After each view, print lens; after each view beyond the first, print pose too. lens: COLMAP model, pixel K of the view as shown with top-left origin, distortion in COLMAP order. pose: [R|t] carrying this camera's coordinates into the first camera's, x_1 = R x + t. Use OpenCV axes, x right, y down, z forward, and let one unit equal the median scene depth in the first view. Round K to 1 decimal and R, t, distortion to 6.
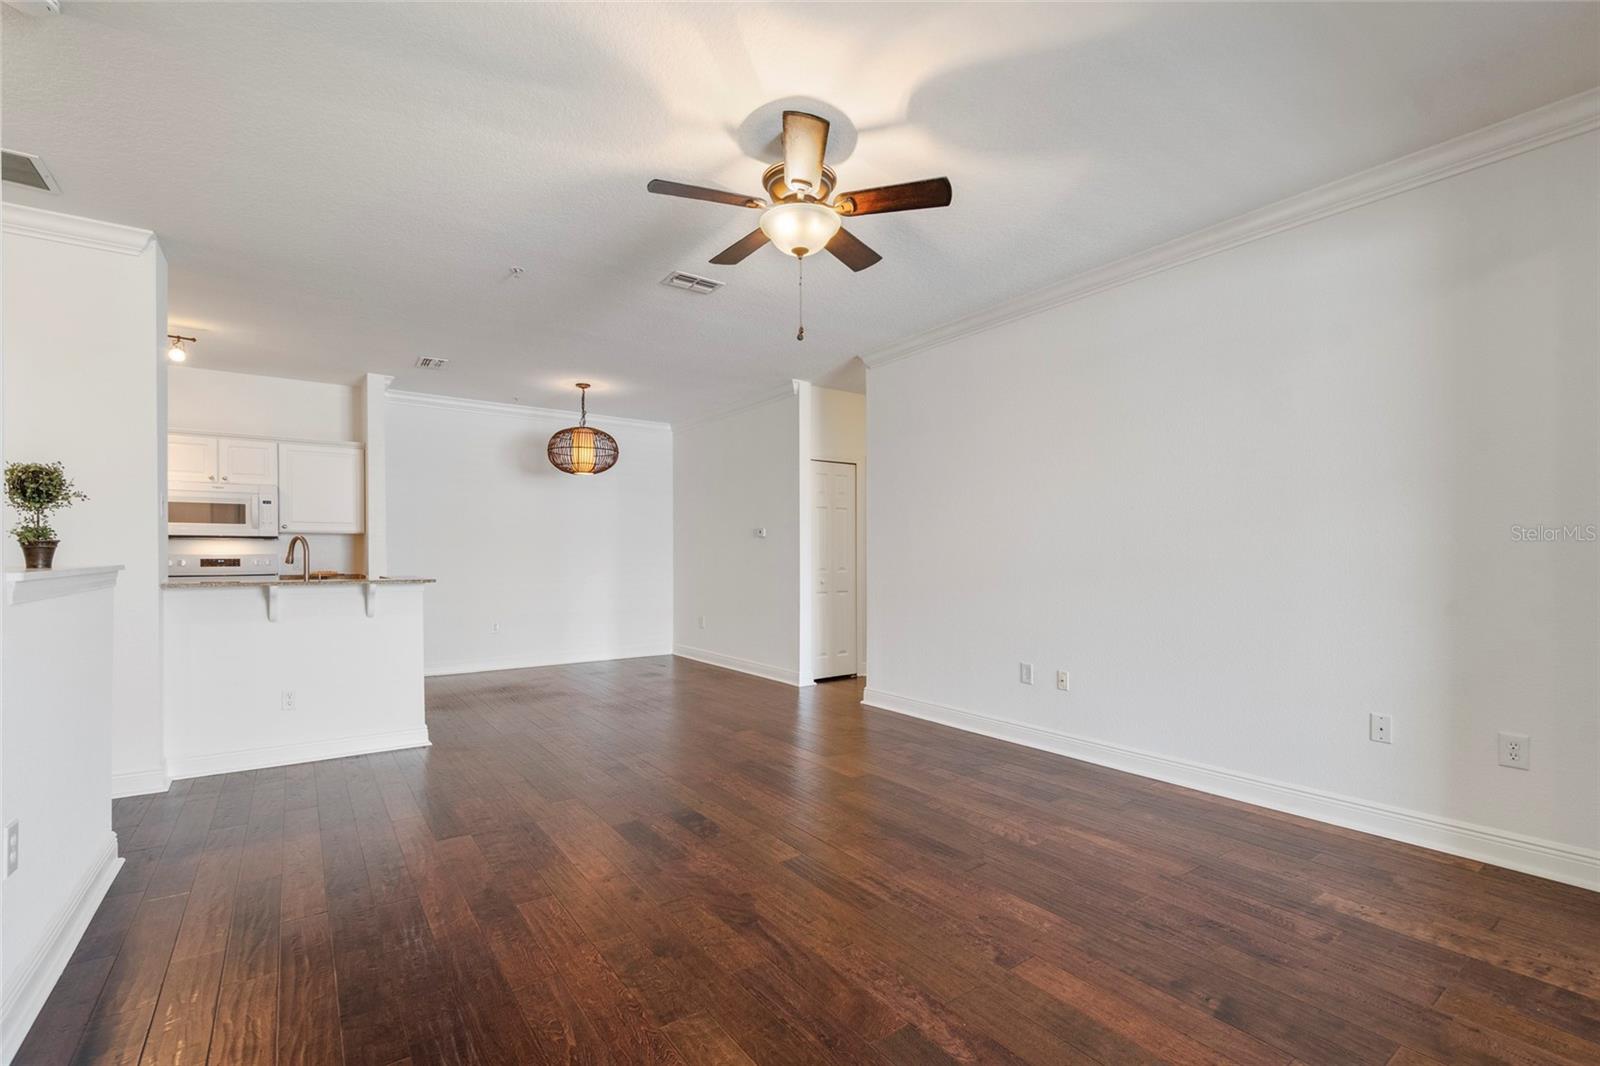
lens RADIAL K [[697.8, 0, 797.6], [0, 697.8, 561.1], [0, 0, 1]] dist [0.012747, -0.001417]
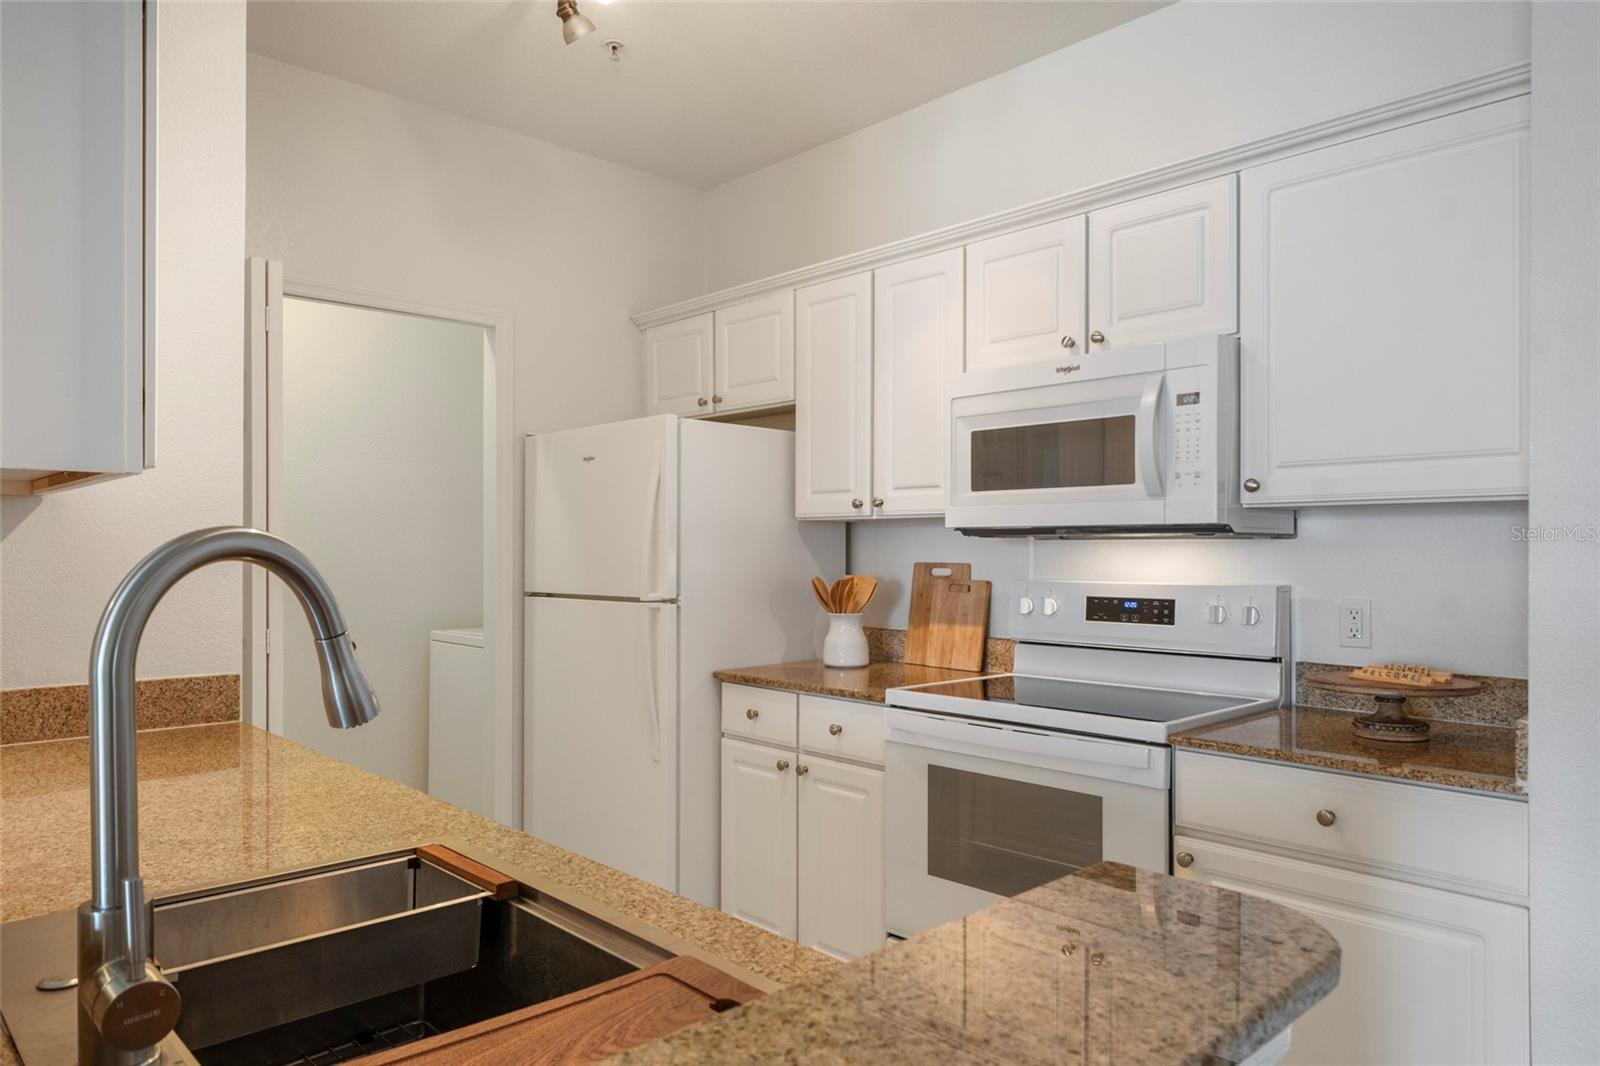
lens RADIAL K [[1046.1, 0, 810.7], [0, 1046.1, 544.1], [0, 0, 1]] dist [0.030891, -0.005447]
pose [[0.134240, -0.002263, -0.990946, -0.505579], [-0.005121, 0.999982, -0.002978, -0.034617], [0.990936, 0.005475, 0.134226, 1.084623]]
